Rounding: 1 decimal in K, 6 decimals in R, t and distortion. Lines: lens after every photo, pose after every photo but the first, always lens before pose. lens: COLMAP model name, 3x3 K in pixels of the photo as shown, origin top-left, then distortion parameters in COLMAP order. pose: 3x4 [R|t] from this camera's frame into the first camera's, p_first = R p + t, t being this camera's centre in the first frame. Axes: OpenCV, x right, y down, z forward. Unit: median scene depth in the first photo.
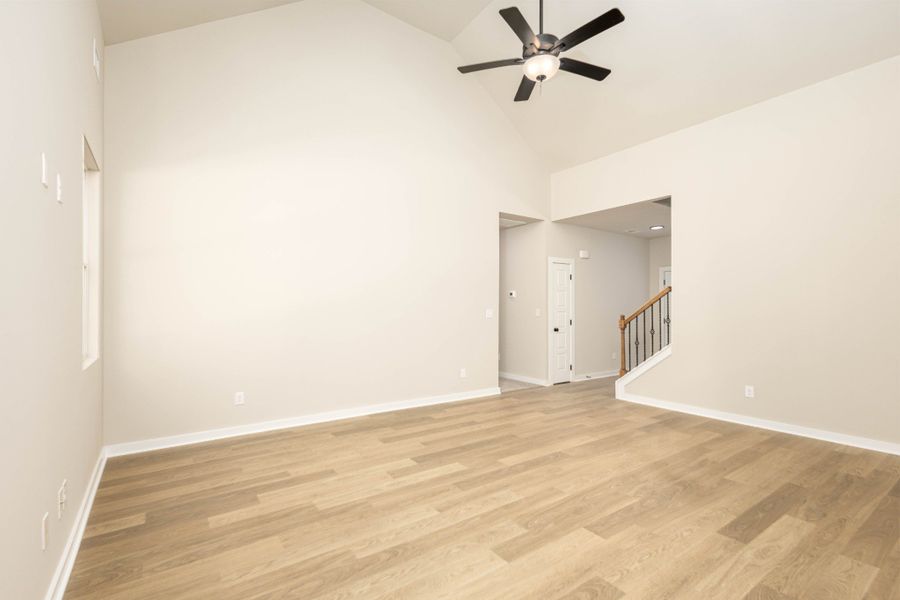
lens RADIAL K [[412.9, 0, 445.5], [0, 412.9, 303.9], [0, 0, 1]] dist [0.001363, 0.000228]
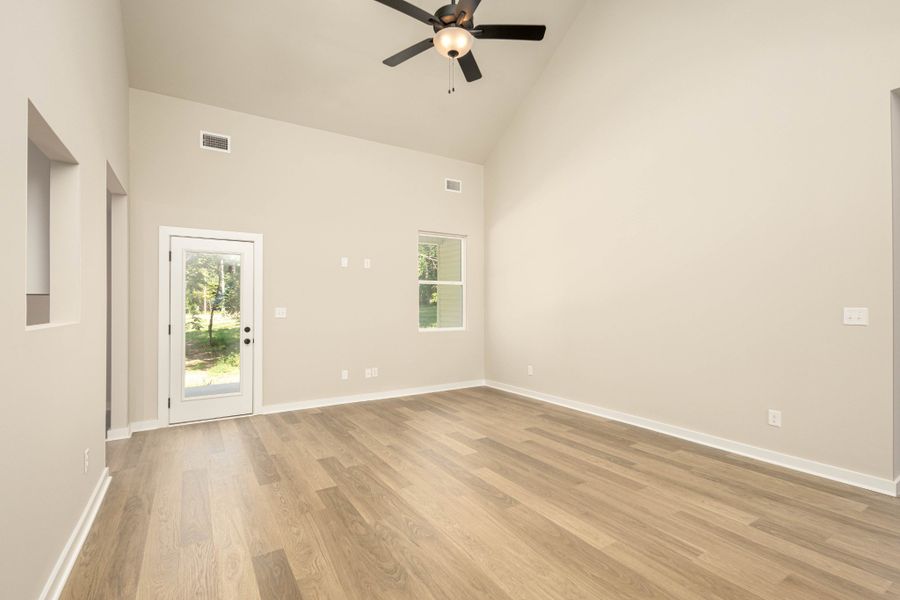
lens RADIAL K [[412.9, 0, 449.5], [0, 412.9, 301.2], [0, 0, 1]] dist [0.001363, 0.000228]
pose [[-0.048626, -0.007751, -0.998787, 1.027352], [0.012070, 0.999892, -0.008347, 0.010638], [0.998744, -0.012462, -0.048527, 0.937388]]
